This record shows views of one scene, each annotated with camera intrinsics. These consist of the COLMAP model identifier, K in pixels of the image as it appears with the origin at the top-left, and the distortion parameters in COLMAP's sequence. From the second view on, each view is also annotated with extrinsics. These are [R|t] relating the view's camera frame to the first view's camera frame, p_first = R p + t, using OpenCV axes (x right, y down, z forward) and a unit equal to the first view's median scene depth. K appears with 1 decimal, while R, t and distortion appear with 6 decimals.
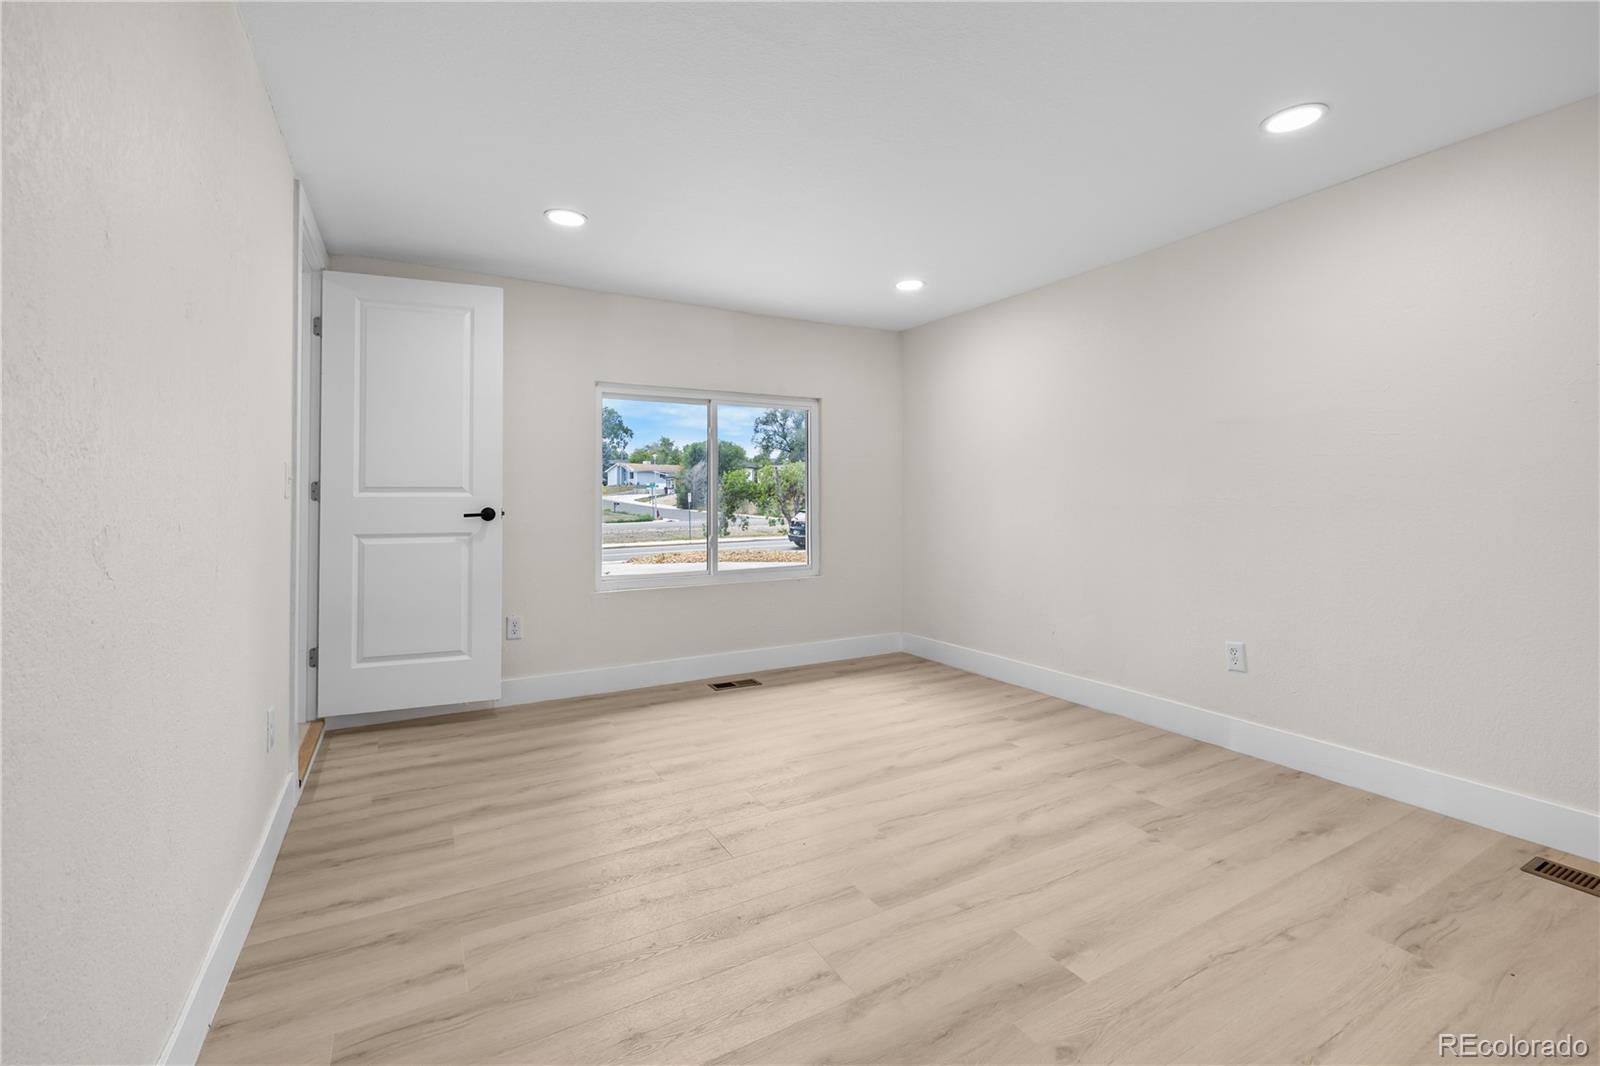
lens RADIAL K [[680.1, 0, 806.3], [0, 680.1, 501.3], [0, 0, 1]] dist [0.008526, -0.001956]
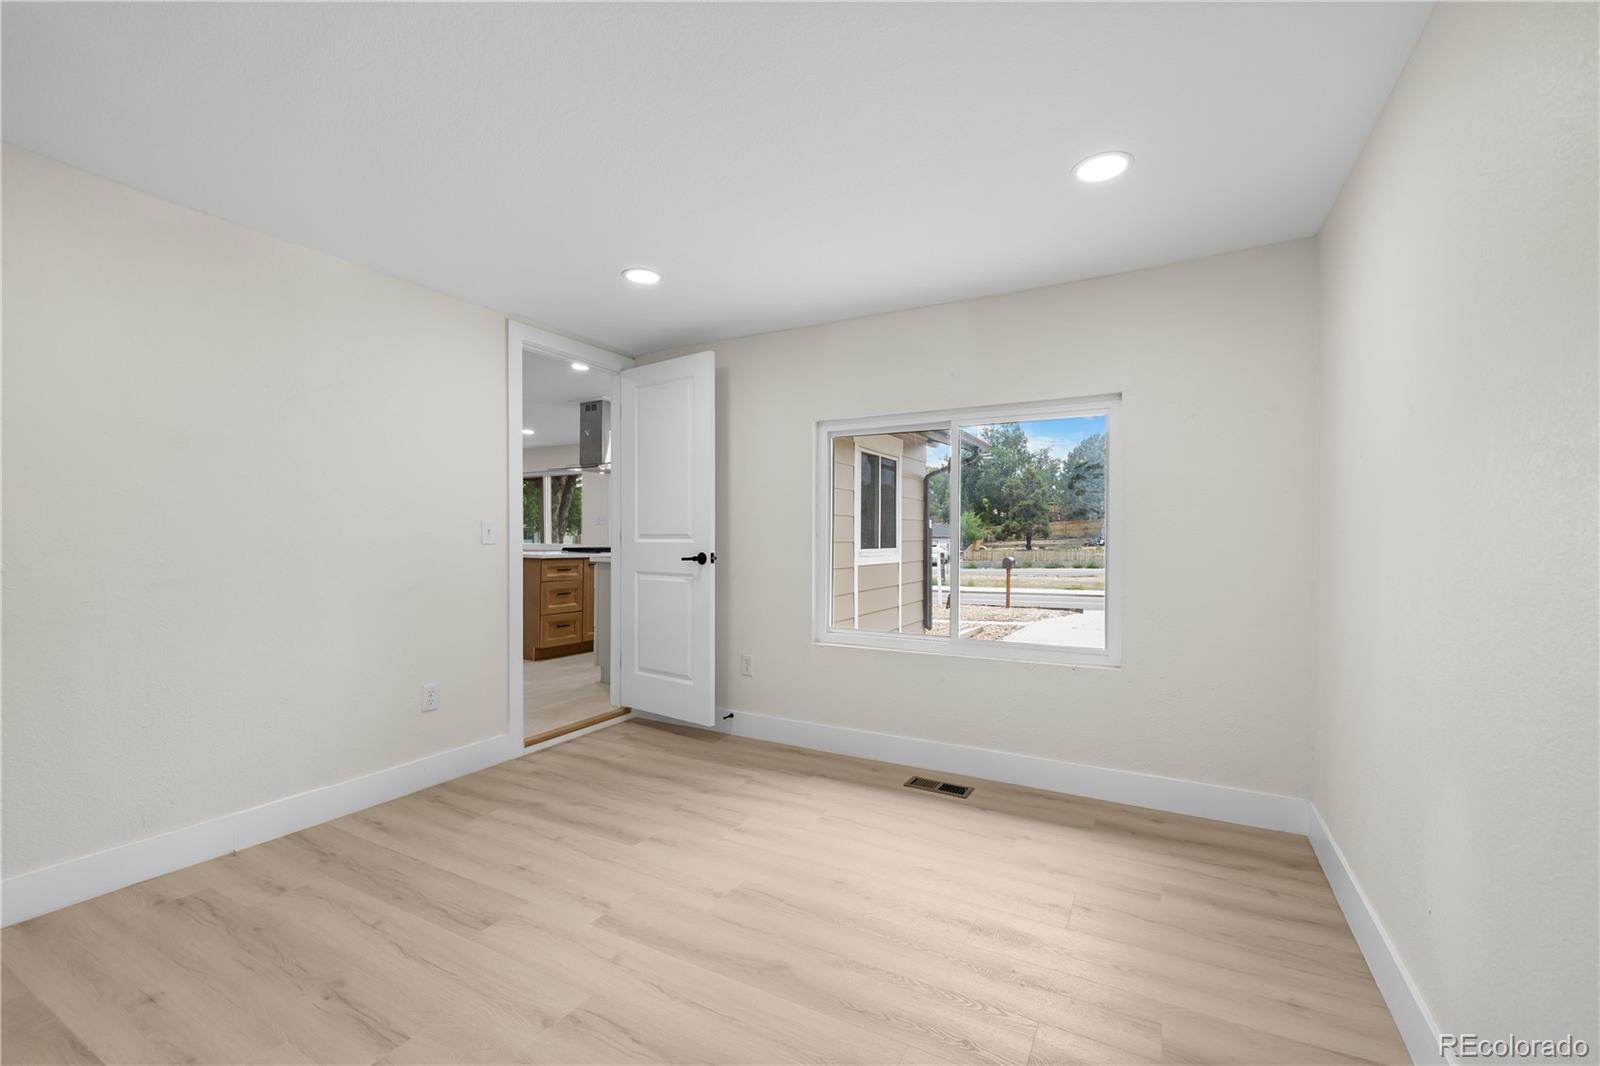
lens RADIAL K [[680.1, 0, 798.5], [0, 680.1, 539.5], [0, 0, 1]] dist [0.008526, -0.001956]
pose [[0.516226, 0.005382, -0.856435, 0.772229], [-0.004761, 0.999983, 0.003414, -0.022395], [0.856439, 0.002315, 0.516243, 0.757298]]
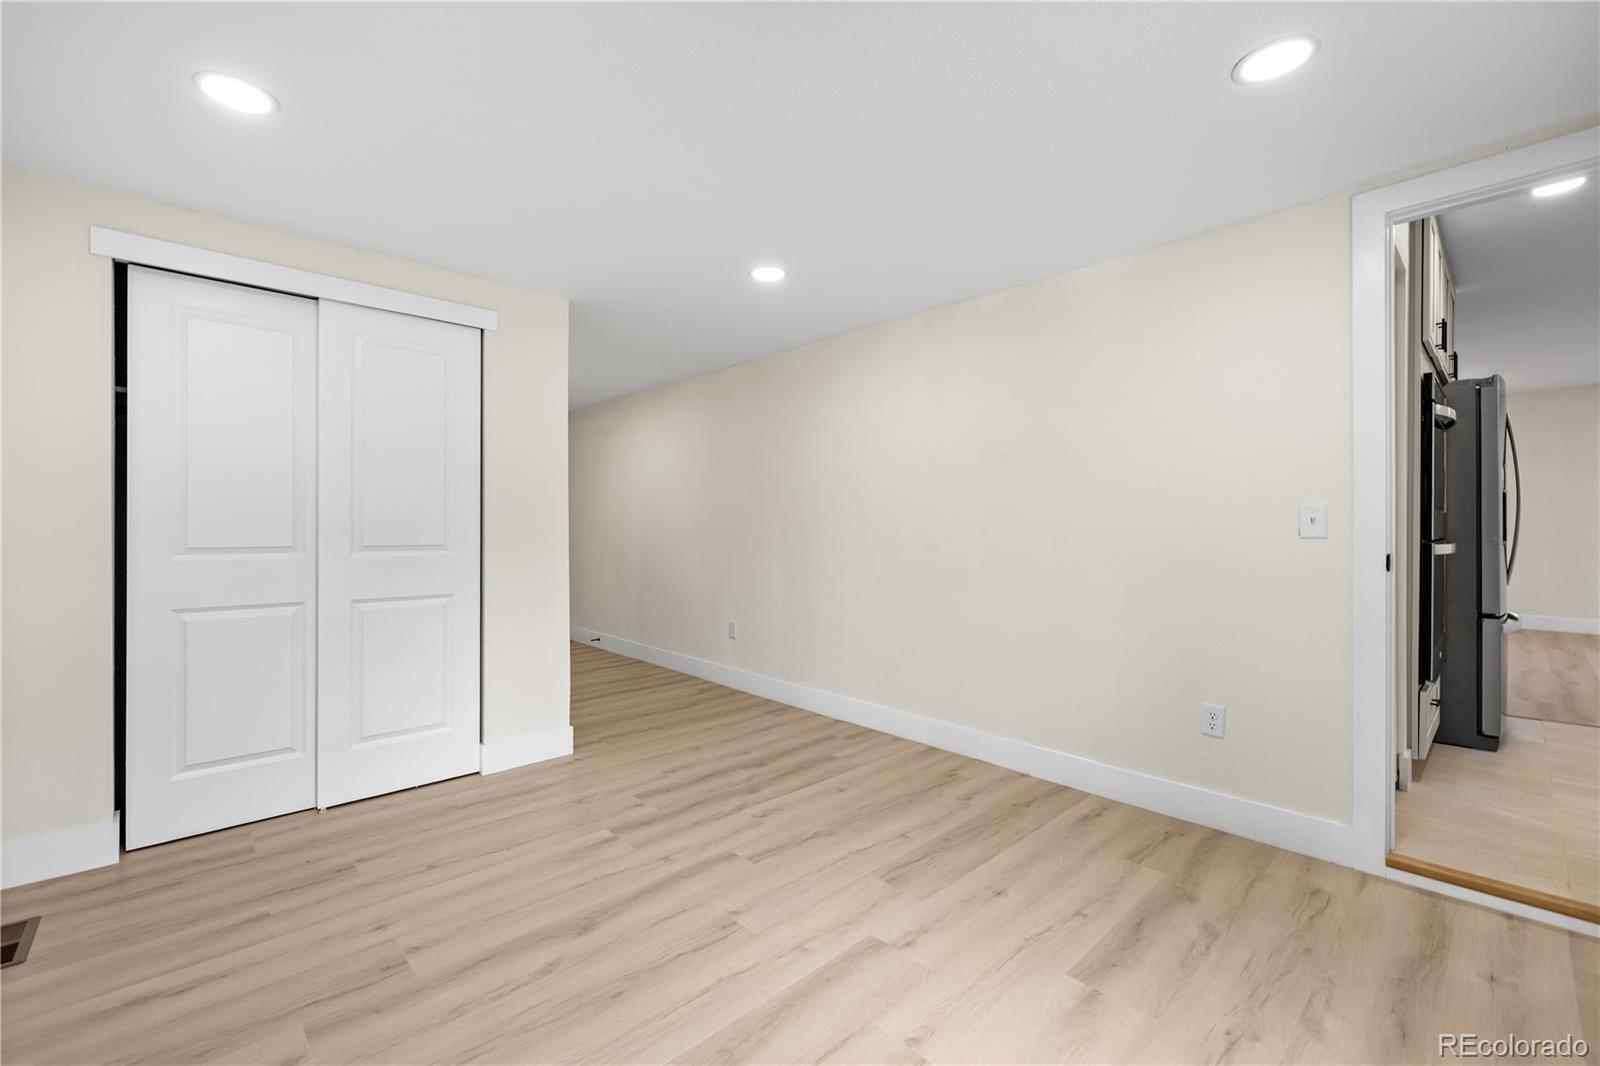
lens RADIAL K [[680.1, 0, 793.5], [0, 680.1, 525.1], [0, 0, 1]] dist [0.008526, -0.001956]
pose [[-0.974092, 0.003416, -0.226126, 0.210848], [0.002752, 0.999991, 0.003252, -0.030015], [0.226135, 0.002546, -0.974093, 1.701277]]
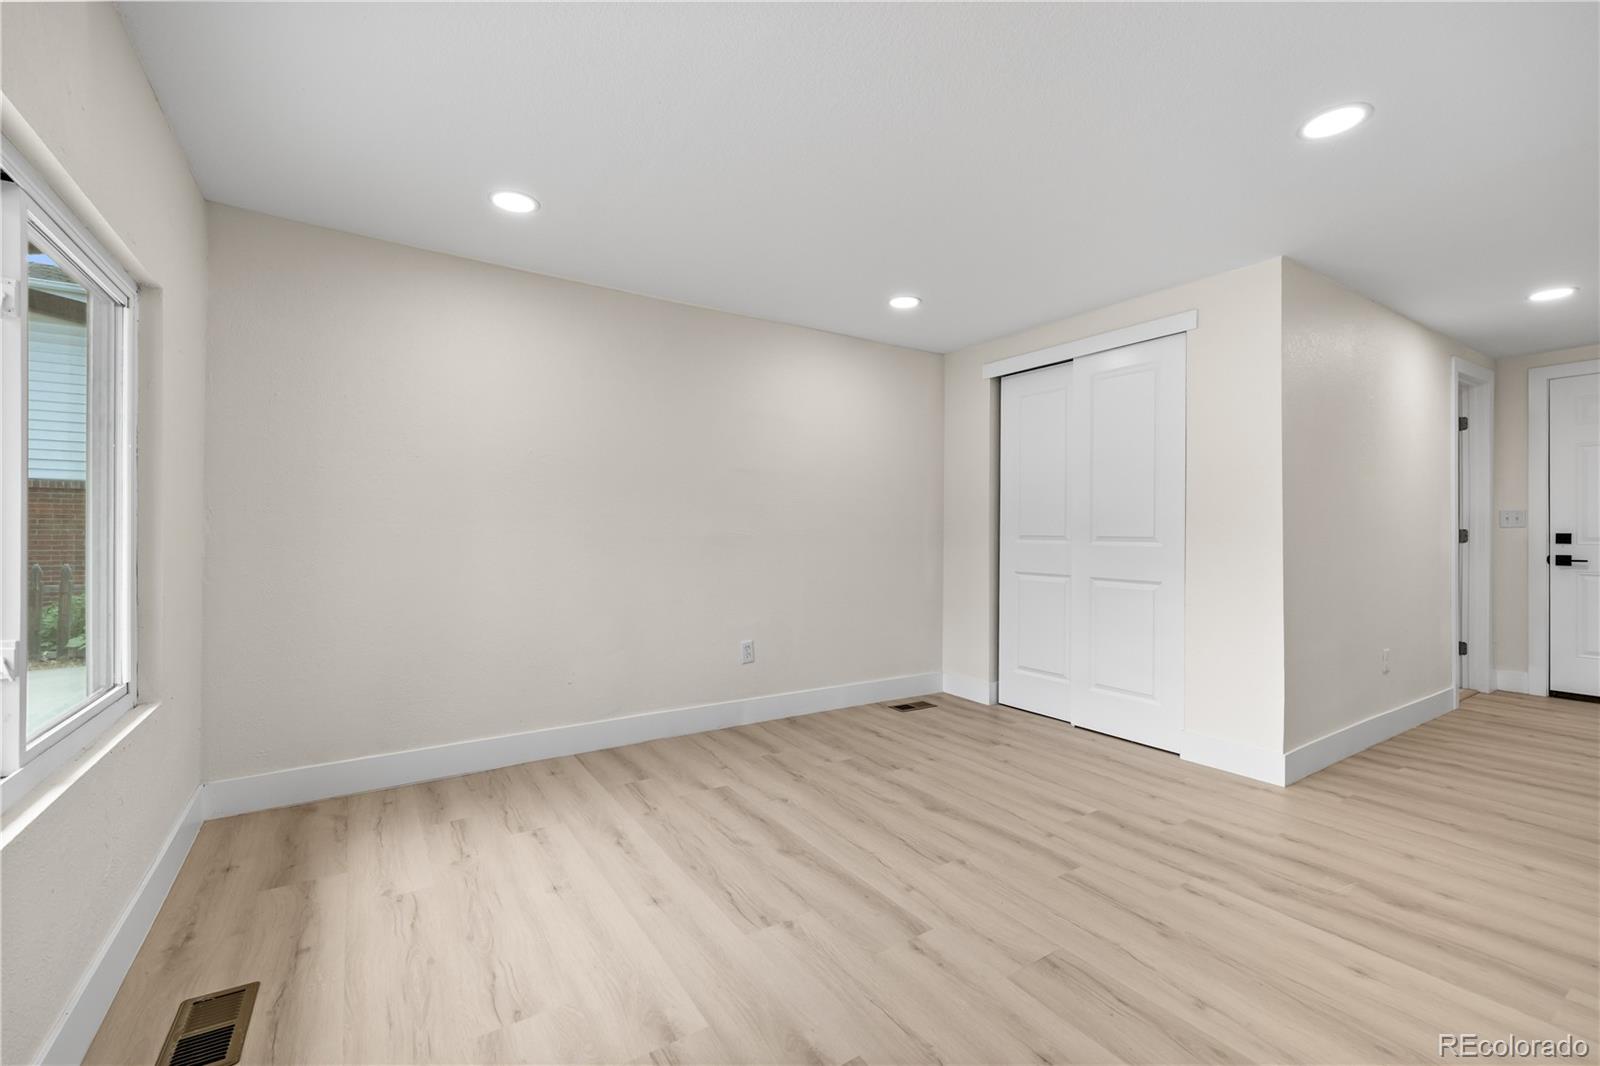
lens RADIAL K [[680.1, 0, 793.9], [0, 680.1, 530.2], [0, 0, 1]] dist [0.008526, -0.001956]
pose [[-0.050959, 0.007463, 0.998673, -0.797366], [-0.003065, 0.999966, -0.007629, 0.006419], [-0.998696, -0.003450, -0.050934, 1.157920]]
